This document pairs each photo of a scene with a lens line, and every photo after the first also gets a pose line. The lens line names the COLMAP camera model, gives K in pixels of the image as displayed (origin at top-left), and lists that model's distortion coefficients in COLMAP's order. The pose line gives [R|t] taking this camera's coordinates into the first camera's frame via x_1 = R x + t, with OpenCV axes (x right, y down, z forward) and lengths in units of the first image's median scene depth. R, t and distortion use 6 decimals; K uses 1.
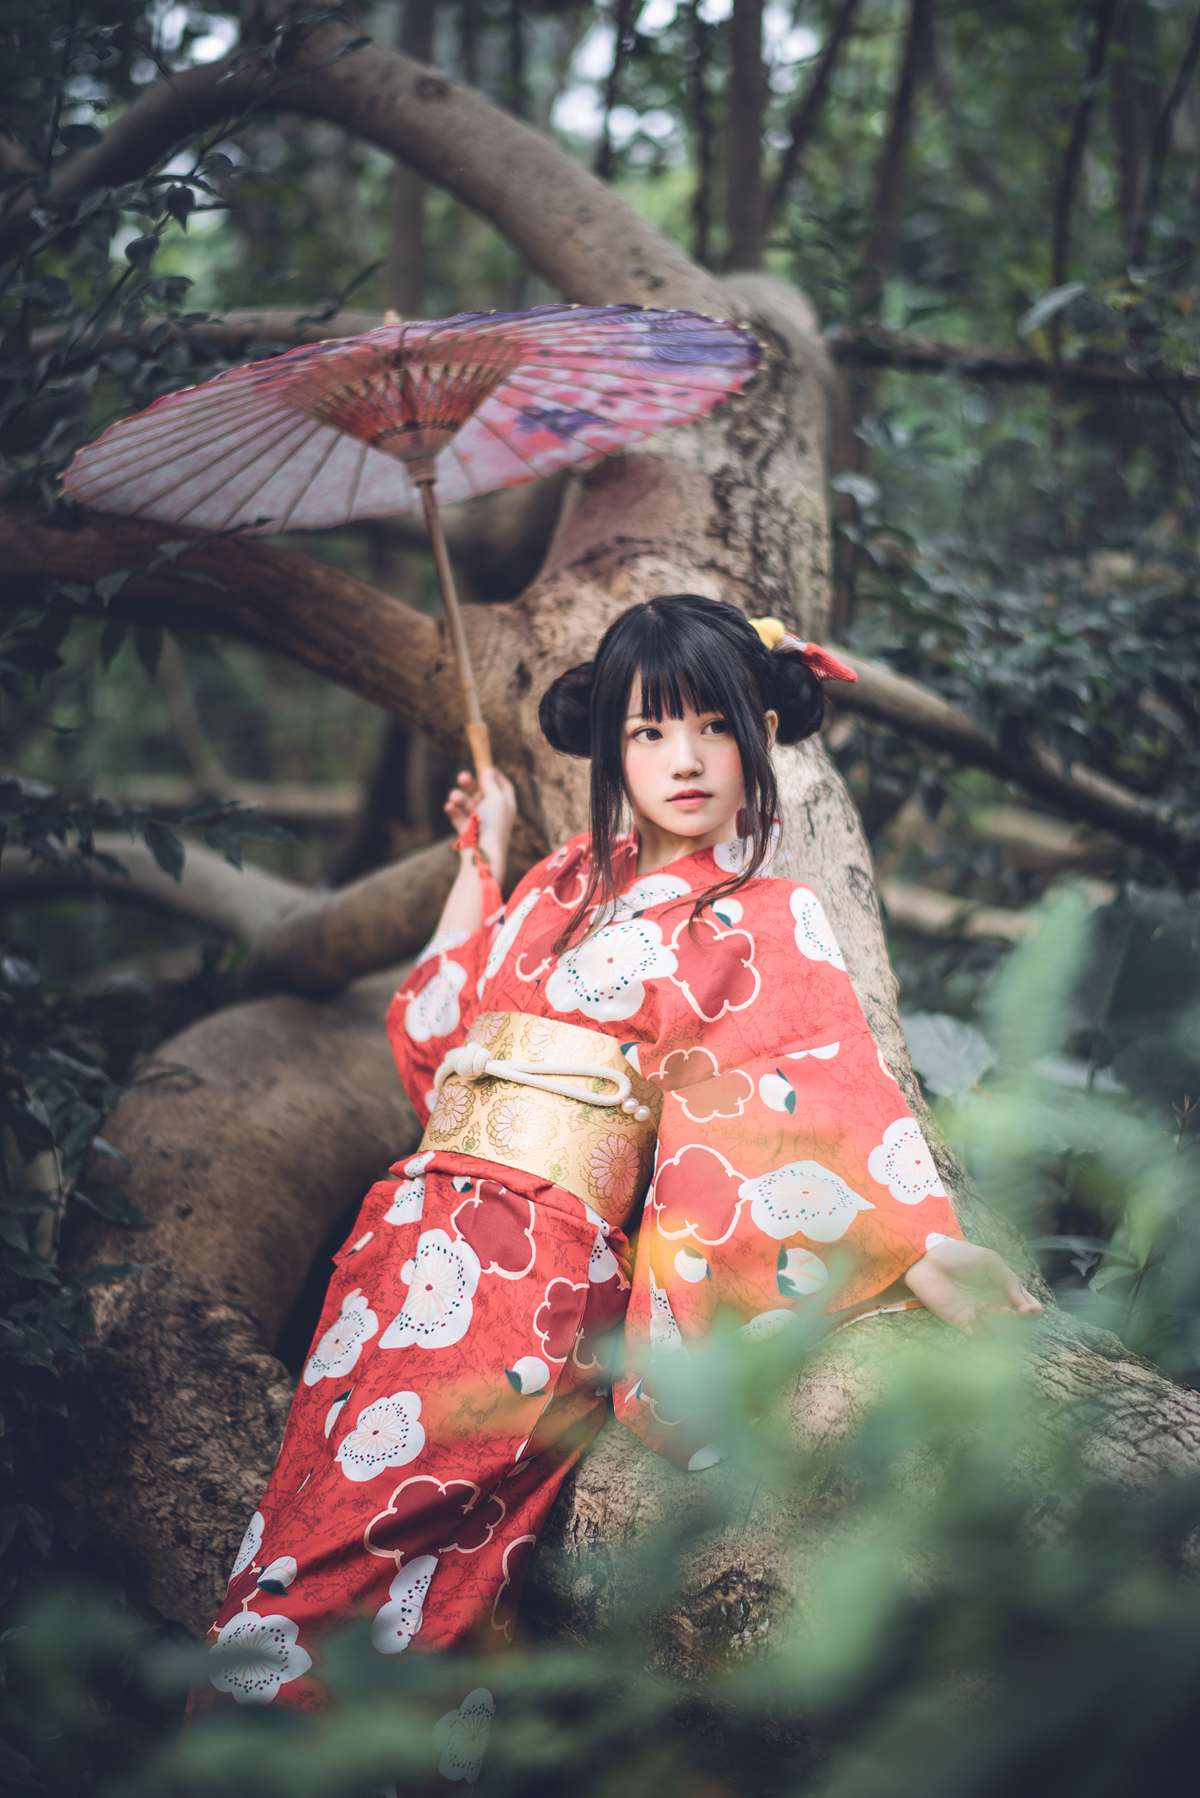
lens RADIAL K [[2970.0, 0, 604.4], [0, 2970.0, 899.0], [0, 0, 1]] dist [-0.160338, 0.000000]
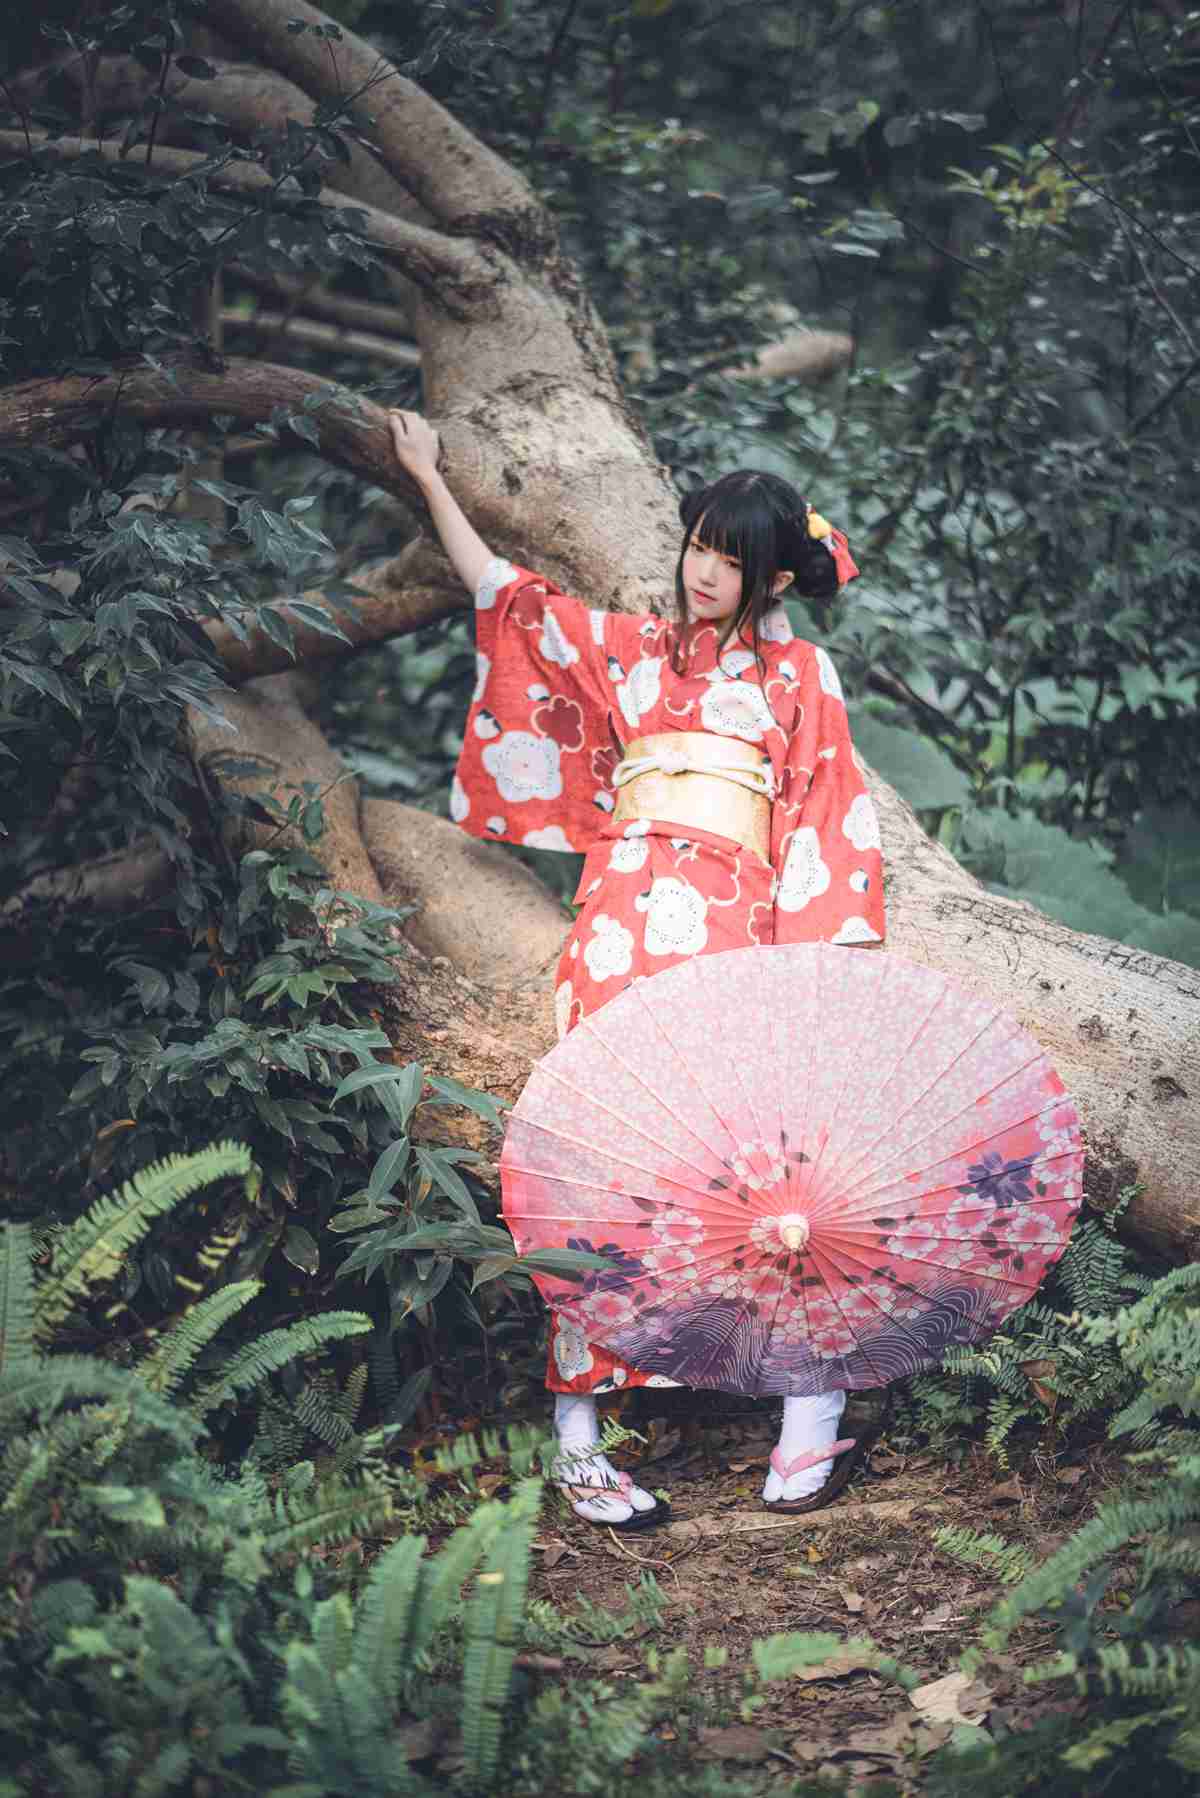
lens RADIAL K [[2970.0, 0, 605.3], [0, 2970.0, 896.5], [0, 0, 1]] dist [-0.160338, 0.000000]
pose [[0.874059, -0.073635, 0.480206, -0.789423], [-0.014395, 0.984087, 0.177101, -0.148395], [-0.485606, -0.161709, 0.859091, -0.337497]]
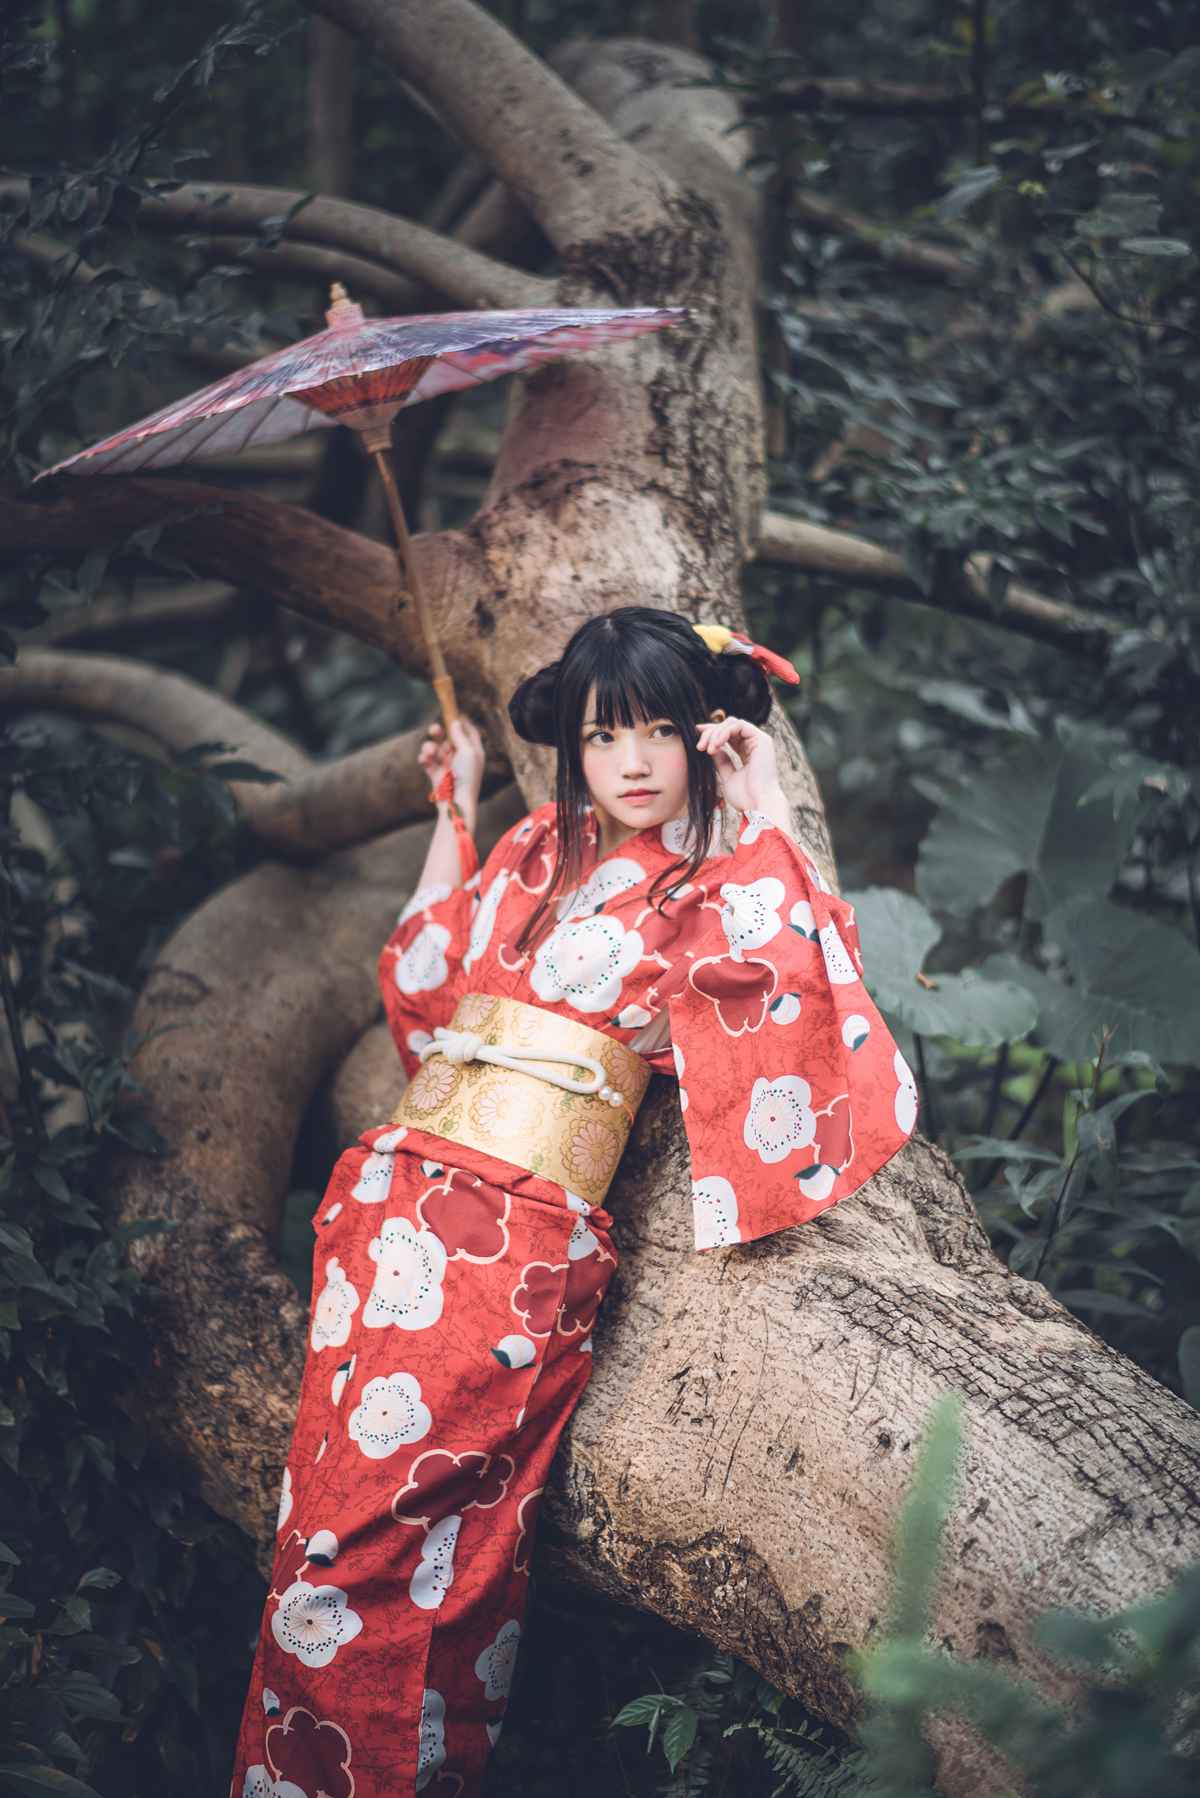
lens RADIAL K [[2970.0, 0, 593.4], [0, 2970.0, 907.2], [0, 0, 1]] dist [-0.160338, 0.000000]
pose [[0.998609, -0.052649, 0.002907, 0.004721], [0.051157, 0.980727, 0.188567, -0.193813], [-0.012779, -0.188156, 0.982056, -0.078105]]
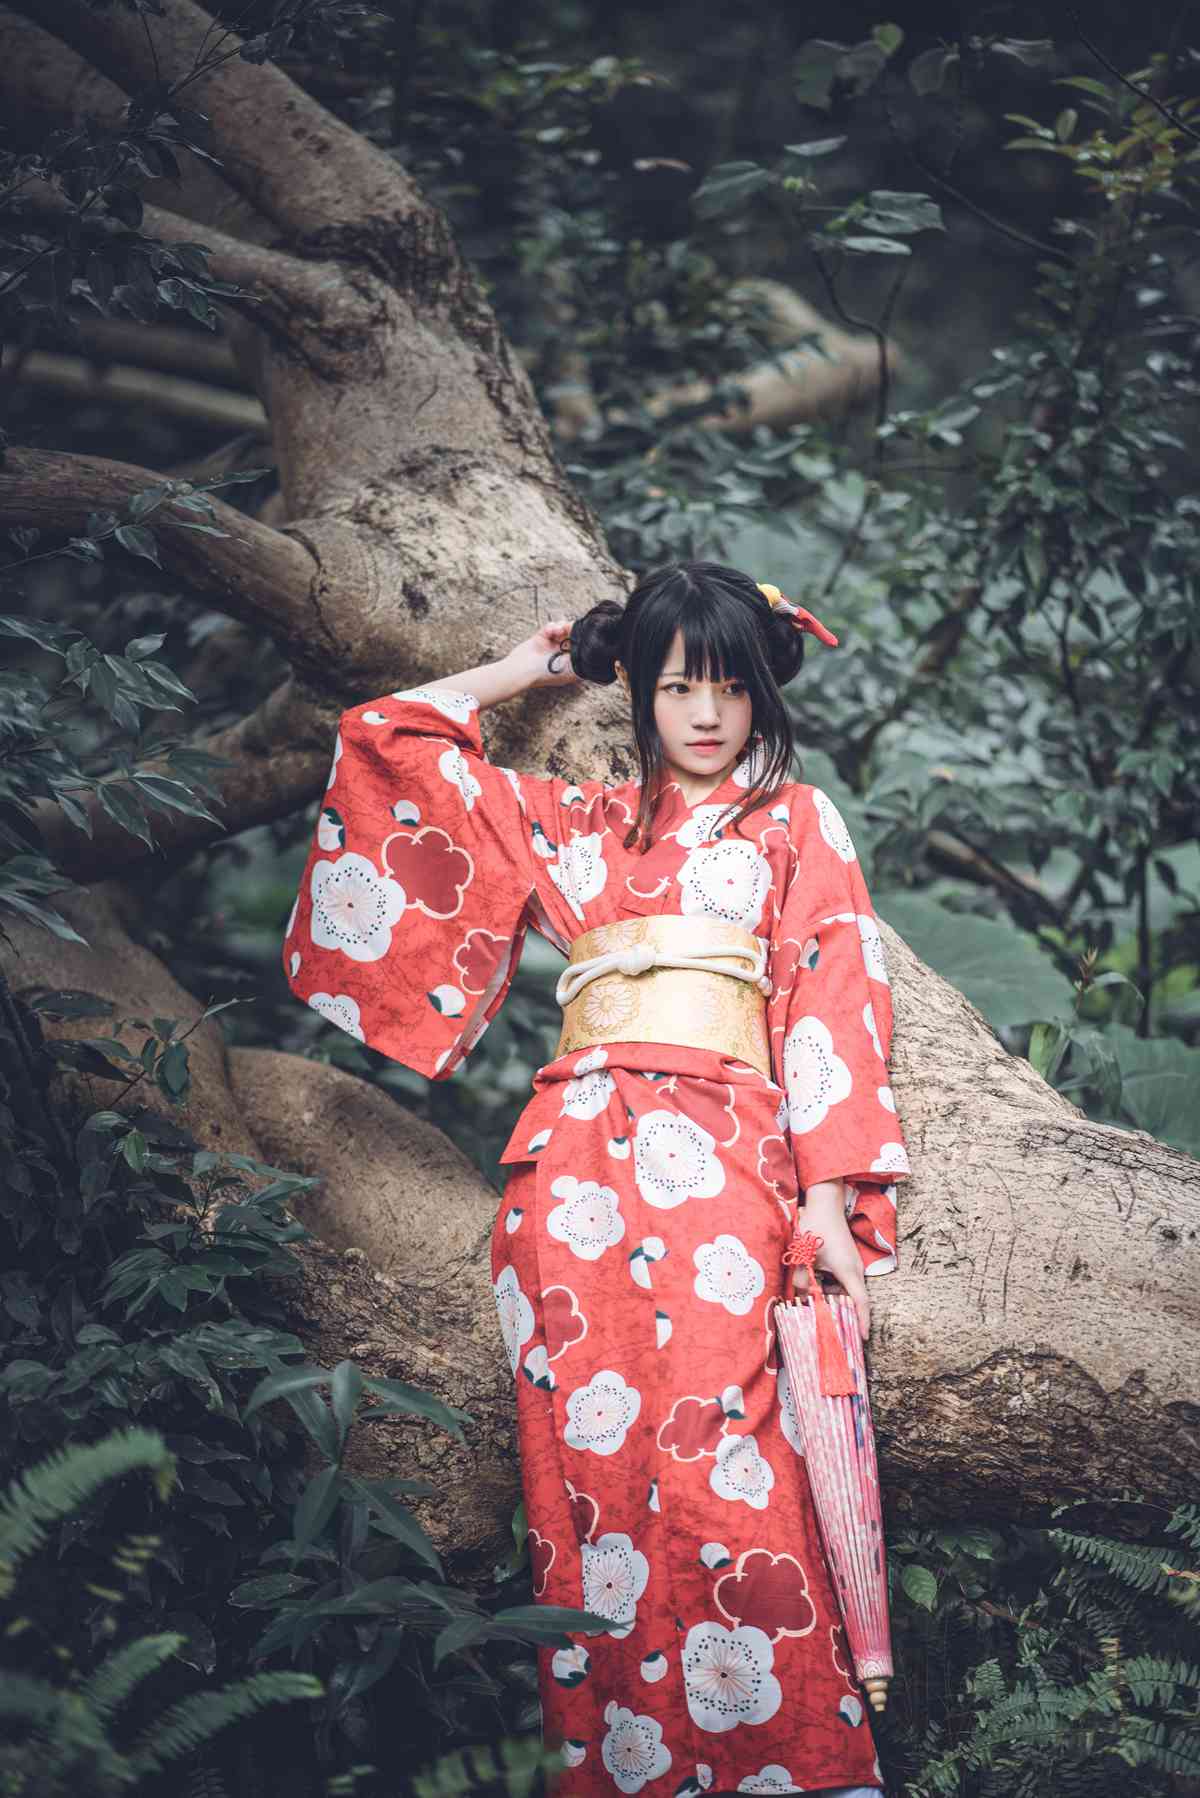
lens RADIAL K [[5601.7, 0, 605.4], [0, 5601.7, 908.4], [0, 0, 1]] dist [0.303710, 0.000000]
pose [[0.862457, -0.078560, 0.499996, -1.107043], [0.033348, 0.994554, 0.098742, -0.181064], [-0.505030, -0.068486, 0.860380, -0.863741]]
